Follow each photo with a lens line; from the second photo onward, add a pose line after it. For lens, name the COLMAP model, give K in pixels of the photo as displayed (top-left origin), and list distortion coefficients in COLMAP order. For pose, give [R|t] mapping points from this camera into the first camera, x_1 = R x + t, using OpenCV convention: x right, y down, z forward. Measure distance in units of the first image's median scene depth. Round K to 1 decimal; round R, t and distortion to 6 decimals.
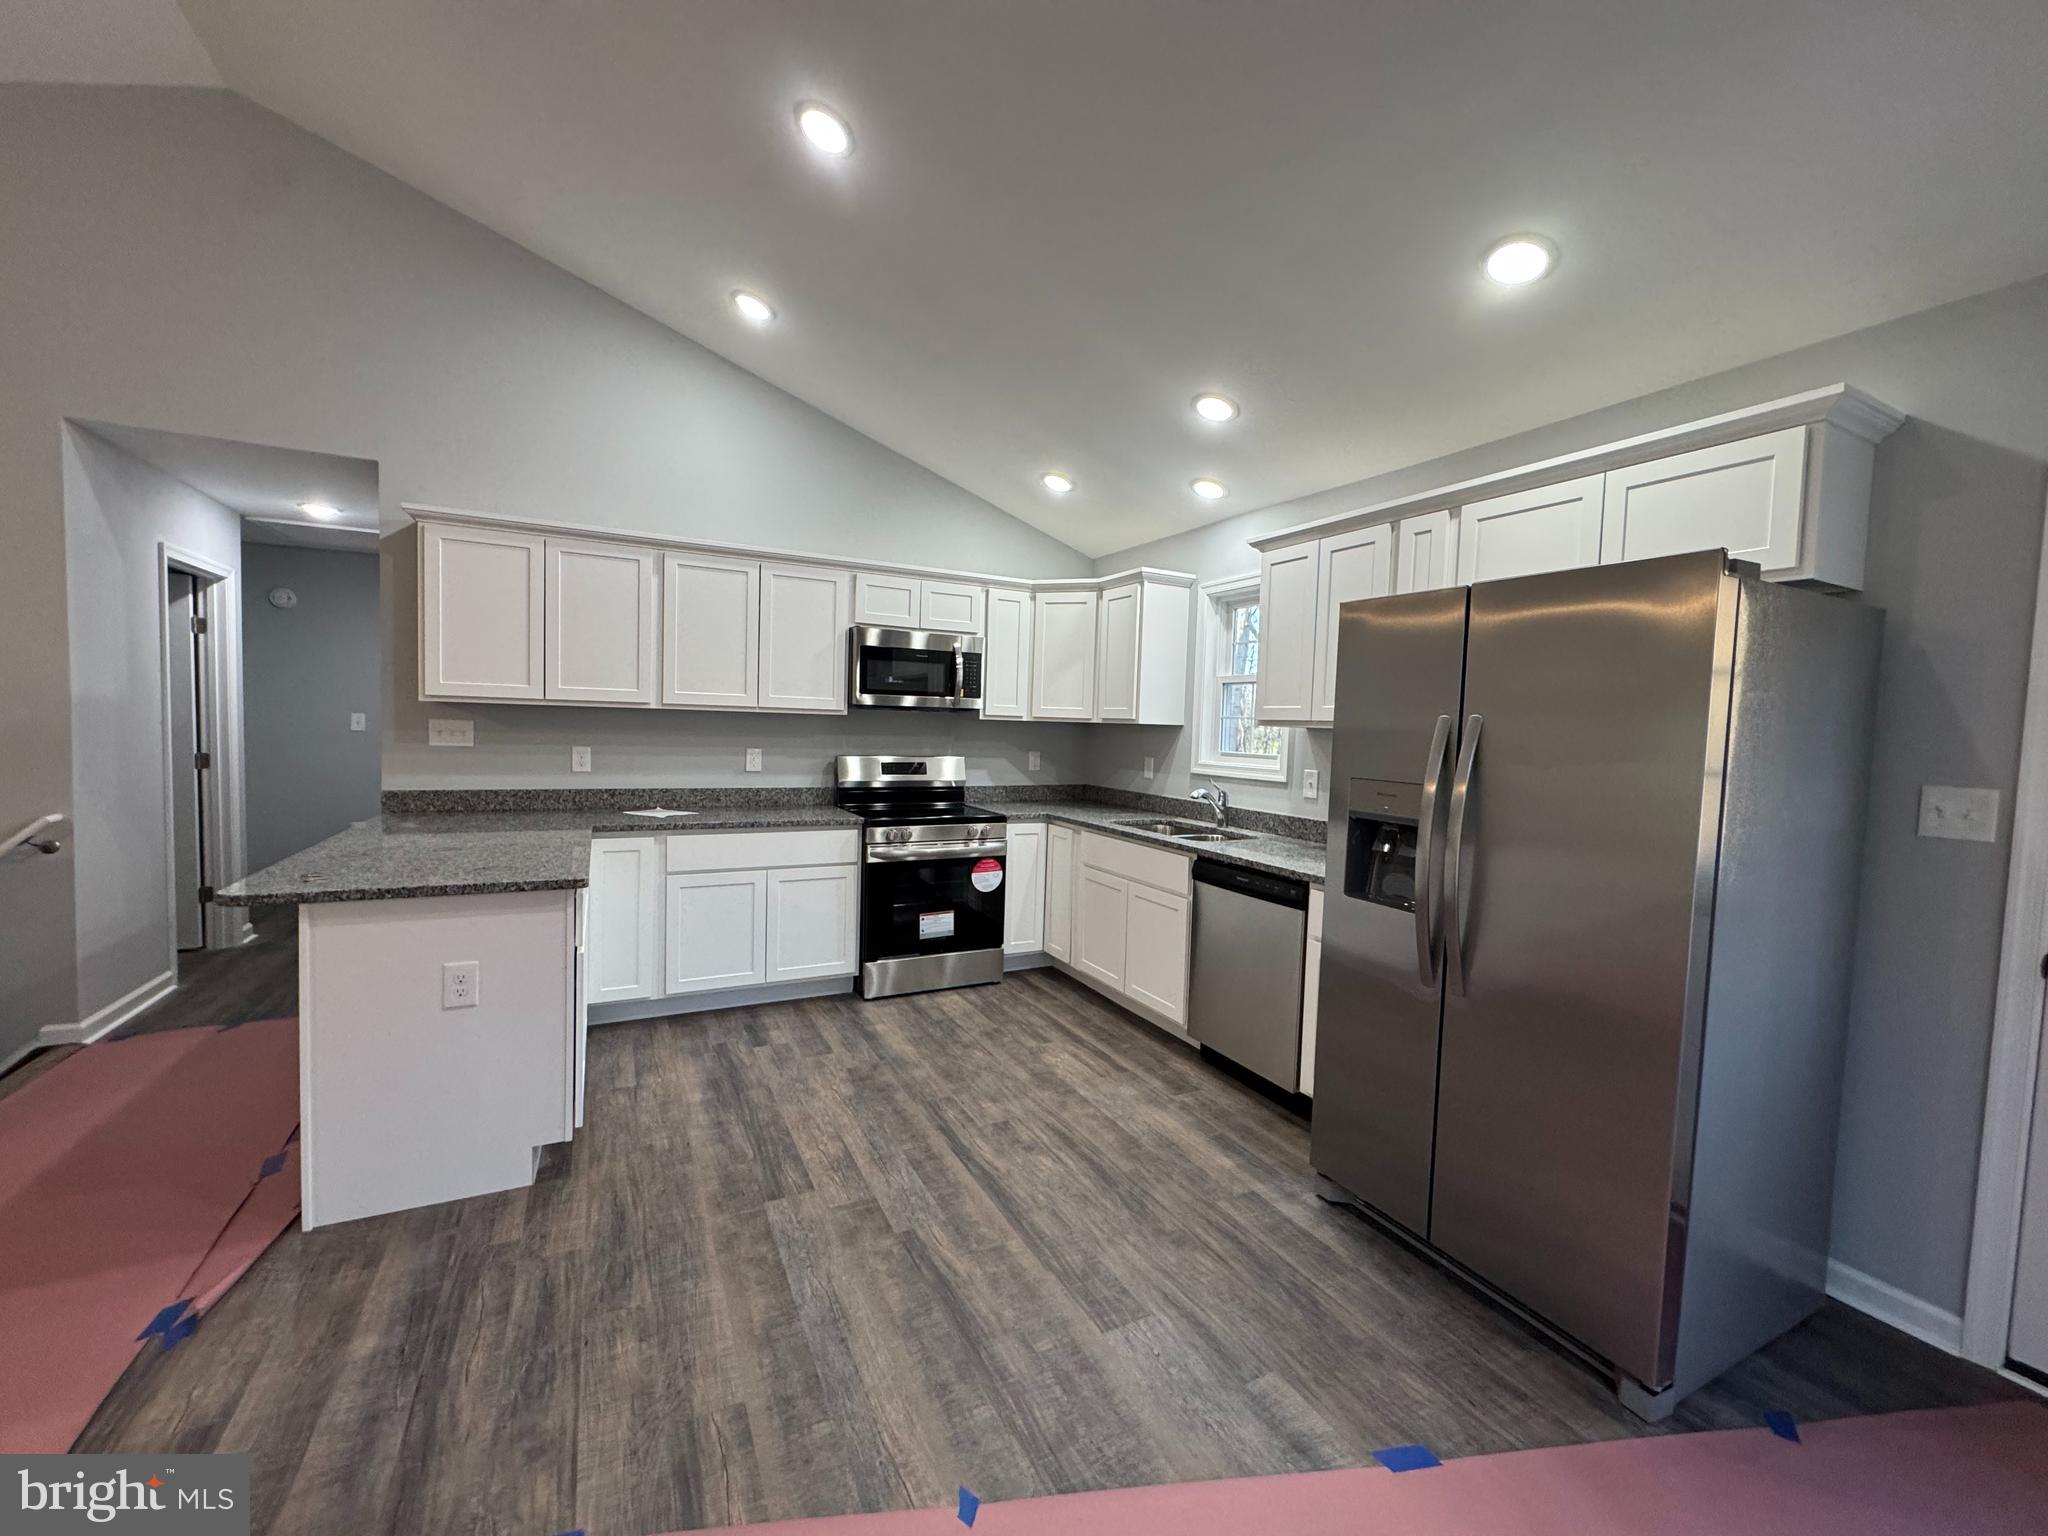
lens RADIAL K [[820.7, 0, 1022.2], [0, 820.7, 764.0], [0, 0, 1]] dist [-0.001116, 0.000328]
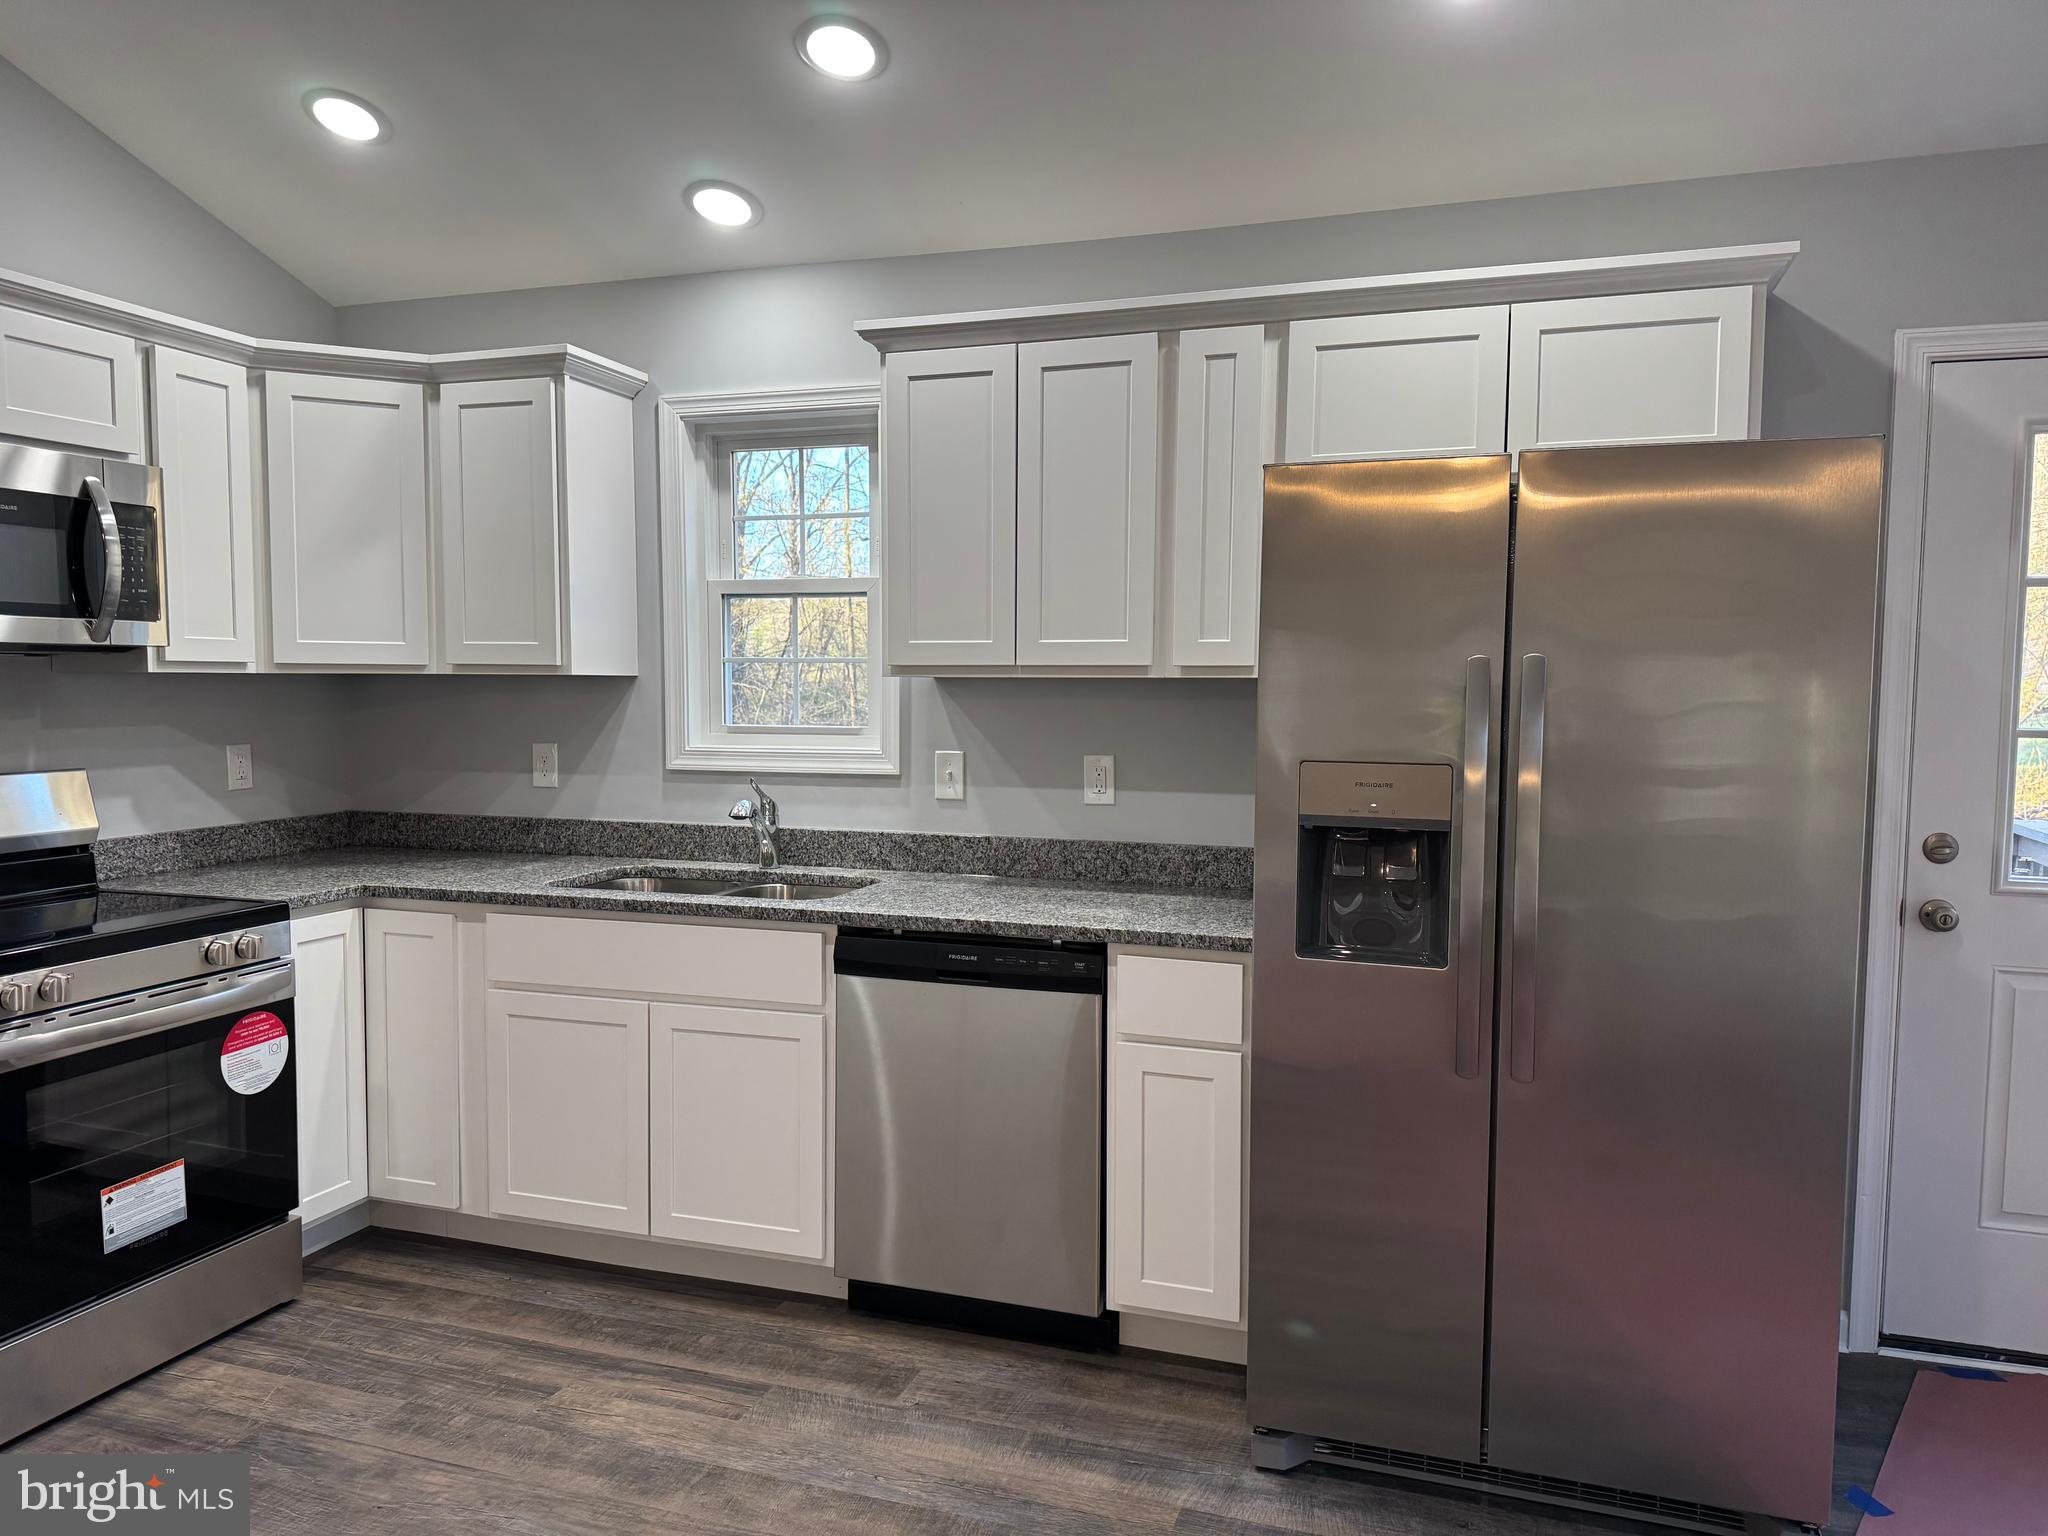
lens RADIAL K [[1436.6, 0, 1016.4], [0, 1436.6, 774.2], [0, 0, 1]] dist [0.040676, -0.048206]
pose [[0.719145, -0.071830, 0.691137, -0.289088], [0.052024, 0.997417, 0.049530, -0.021946], [-0.692909, 0.000336, 0.721025, 0.237617]]
